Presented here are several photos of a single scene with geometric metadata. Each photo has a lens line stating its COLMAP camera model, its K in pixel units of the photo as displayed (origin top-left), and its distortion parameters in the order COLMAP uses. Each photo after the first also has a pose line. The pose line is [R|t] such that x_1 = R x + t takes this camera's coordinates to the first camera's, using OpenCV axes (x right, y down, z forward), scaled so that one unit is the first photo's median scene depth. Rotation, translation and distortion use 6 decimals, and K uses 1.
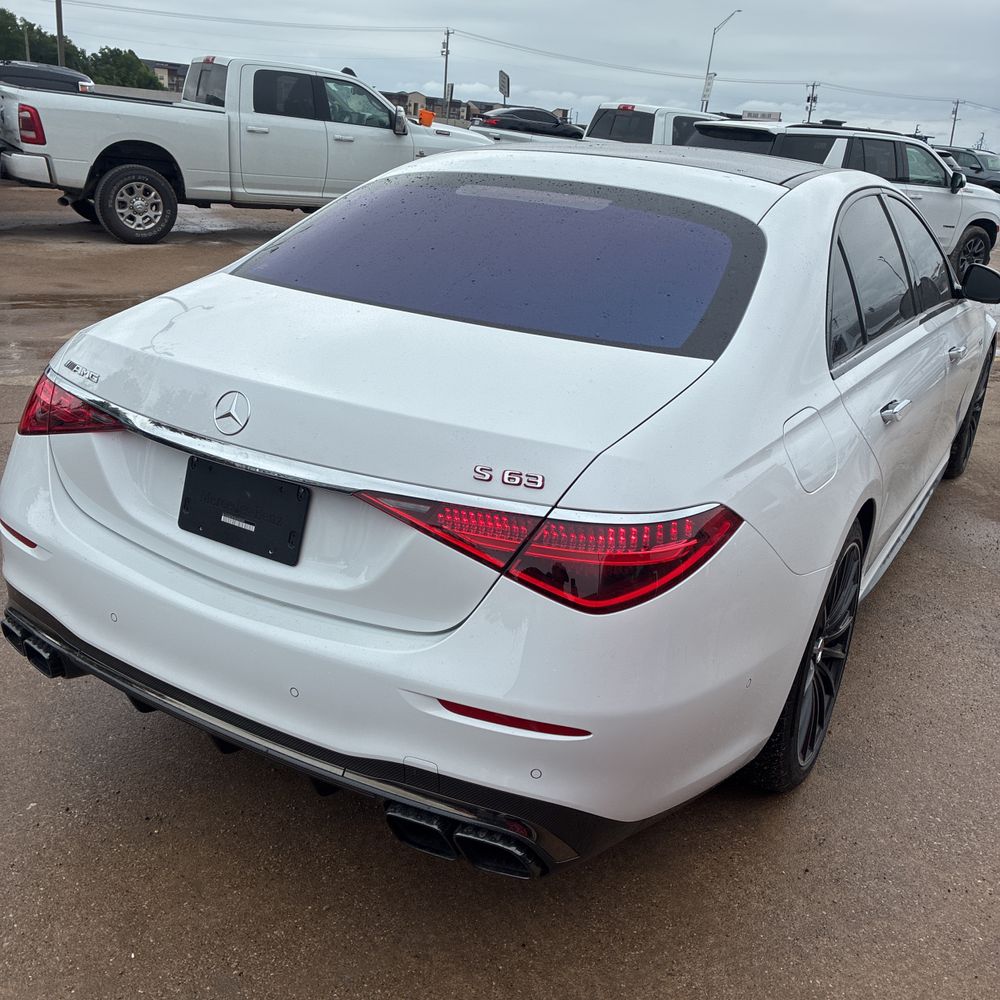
lens RADIAL K [[1034.0, 0, 495.7], [0, 1034.0, 496.1], [0, 0, 1]] dist [0.028512, 0.003761]
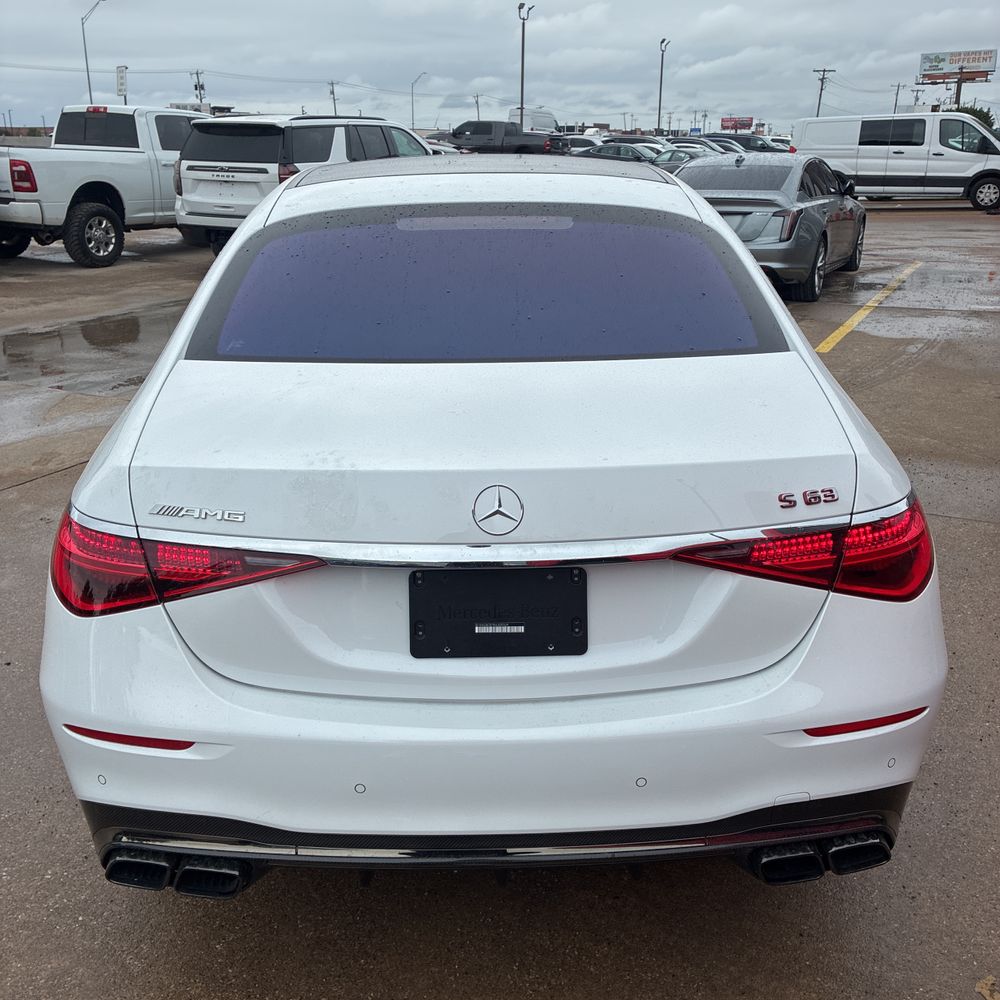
lens RADIAL K [[1034.0, 0, 495.7], [0, 1034.0, 496.1], [0, 0, 1]] dist [0.028512, 0.003761]
pose [[0.841596, -0.249582, 0.478984, -0.561590], [0.244046, 0.966859, 0.074997, -0.130940], [-0.481827, 0.053777, 0.874614, 0.194287]]
